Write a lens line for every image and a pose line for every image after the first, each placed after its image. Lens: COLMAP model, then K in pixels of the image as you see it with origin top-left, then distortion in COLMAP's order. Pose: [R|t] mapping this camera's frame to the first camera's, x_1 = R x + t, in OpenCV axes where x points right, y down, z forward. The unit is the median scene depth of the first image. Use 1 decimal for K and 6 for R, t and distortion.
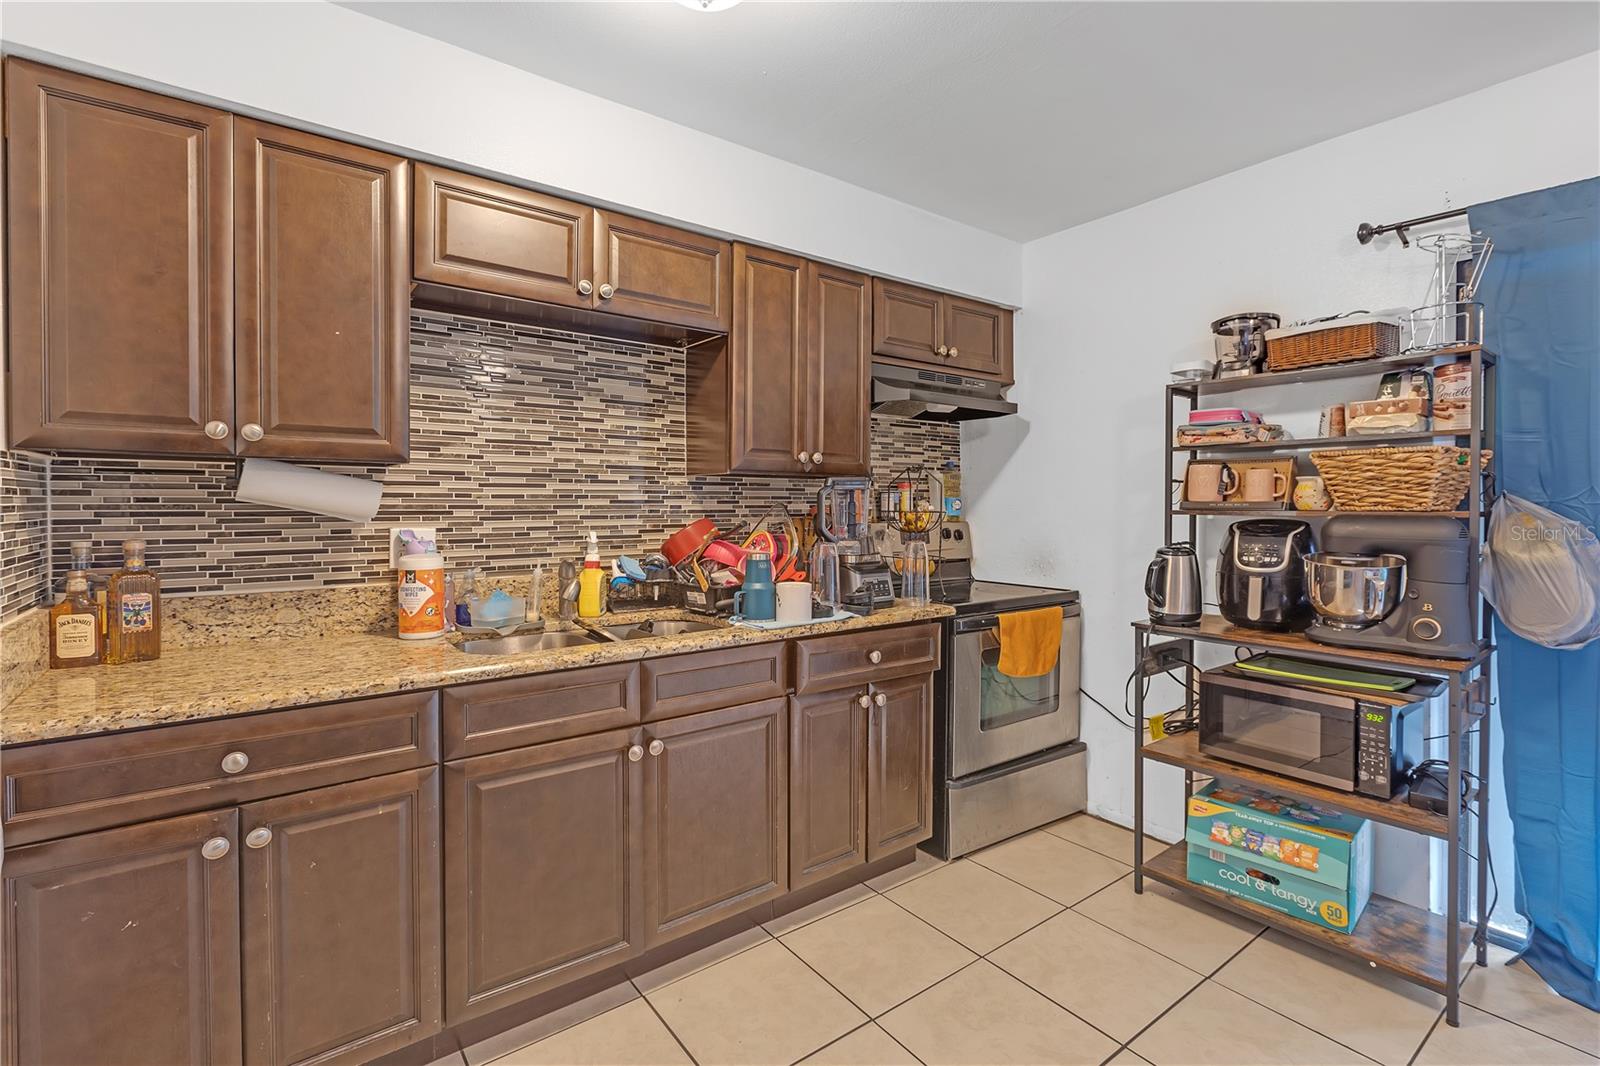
lens RADIAL K [[718.1, 0, 805.2], [0, 718.1, 512.0], [0, 0, 1]] dist [-0.005238, -0.000389]
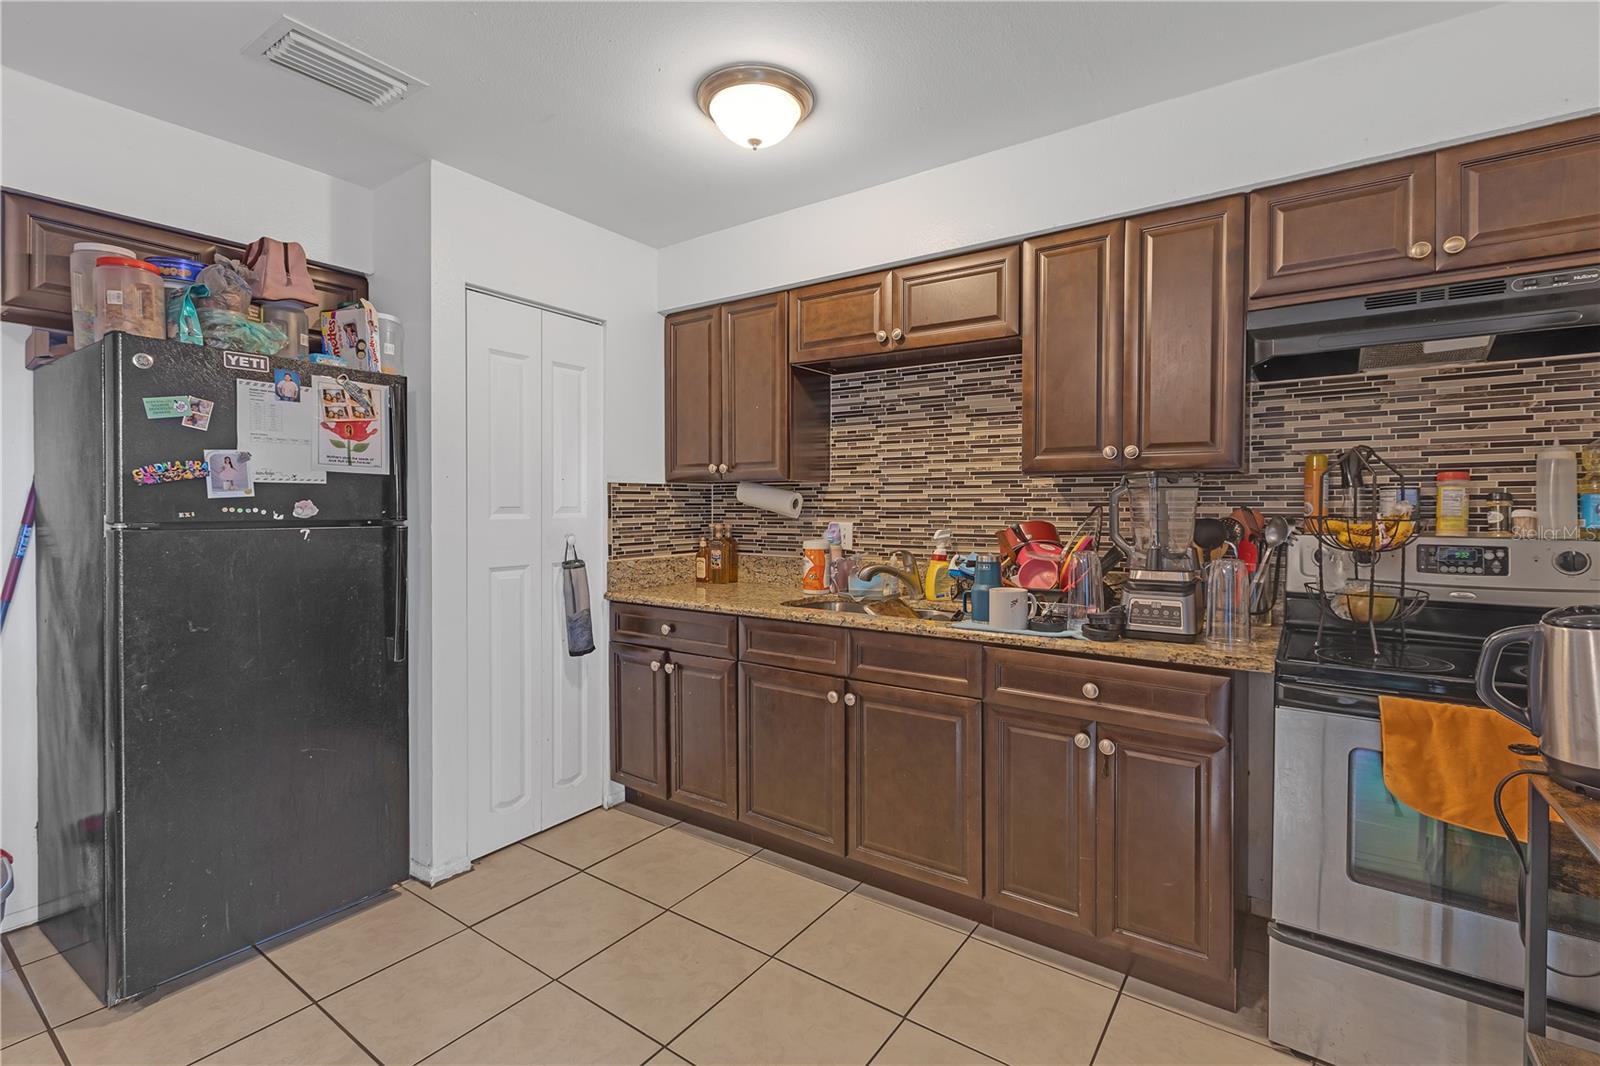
lens RADIAL K [[726.2, 0, 797.3], [0, 726.2, 510.6], [0, 0, 1]] dist [-0.000055, 0.000149]
pose [[0.308940, 0.008412, -0.951044, 0.770238], [-0.009310, 0.999940, 0.005820, -0.008991], [0.951036, 0.007056, 0.309000, 0.404256]]
